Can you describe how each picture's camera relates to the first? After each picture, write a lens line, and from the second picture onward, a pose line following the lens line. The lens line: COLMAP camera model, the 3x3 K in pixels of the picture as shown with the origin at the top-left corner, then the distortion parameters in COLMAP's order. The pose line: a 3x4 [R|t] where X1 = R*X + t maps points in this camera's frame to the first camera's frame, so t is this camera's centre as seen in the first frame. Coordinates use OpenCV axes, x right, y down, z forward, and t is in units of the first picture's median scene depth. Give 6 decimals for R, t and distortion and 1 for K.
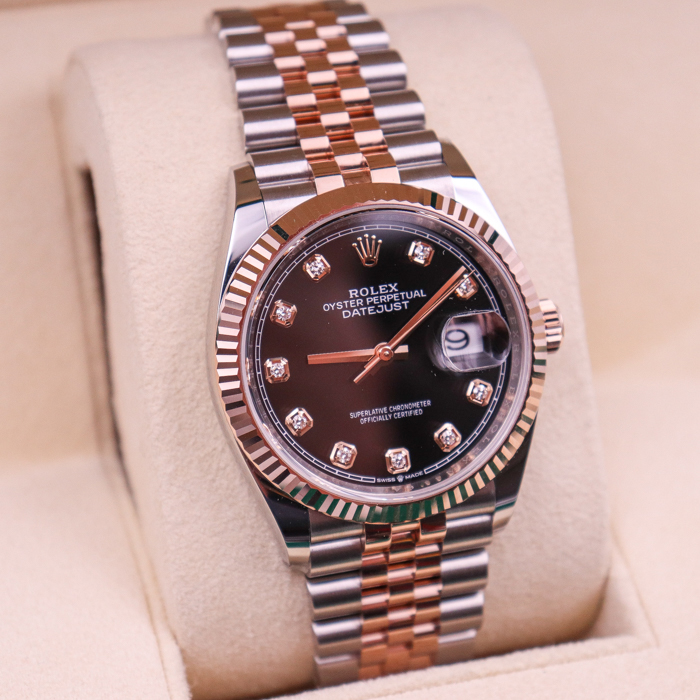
lens RADIAL K [[1982.0, 0, 350.0], [0, 1982.0, 350.0], [0, 0, 1]] dist [-0.129059, -0.041251]
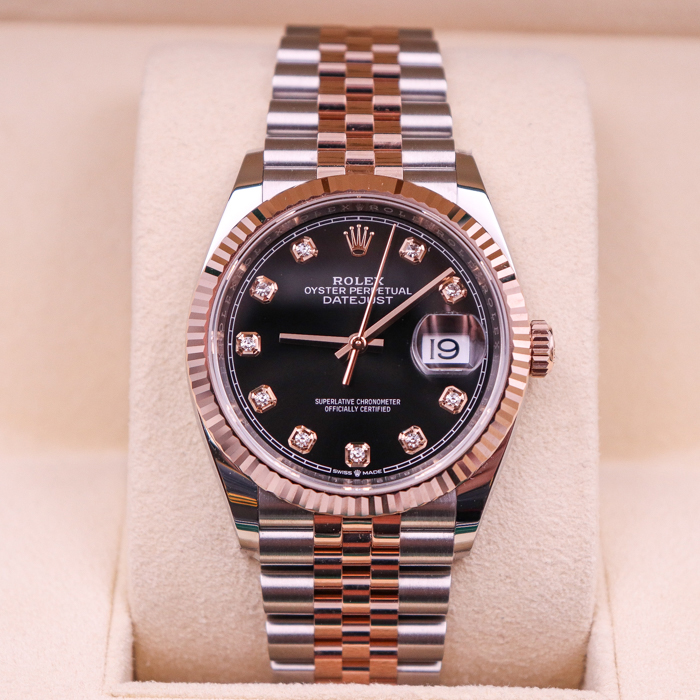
lens RADIAL K [[1982.0, 0, 350.0], [0, 1982.0, 350.0], [0, 0, 1]] dist [-0.129059, -0.041251]
pose [[0.966752, 0.126569, -0.222197, 0.229067], [-0.154432, 0.981543, -0.112803, 0.114747], [0.203818, 0.143366, 0.968455, 0.040552]]
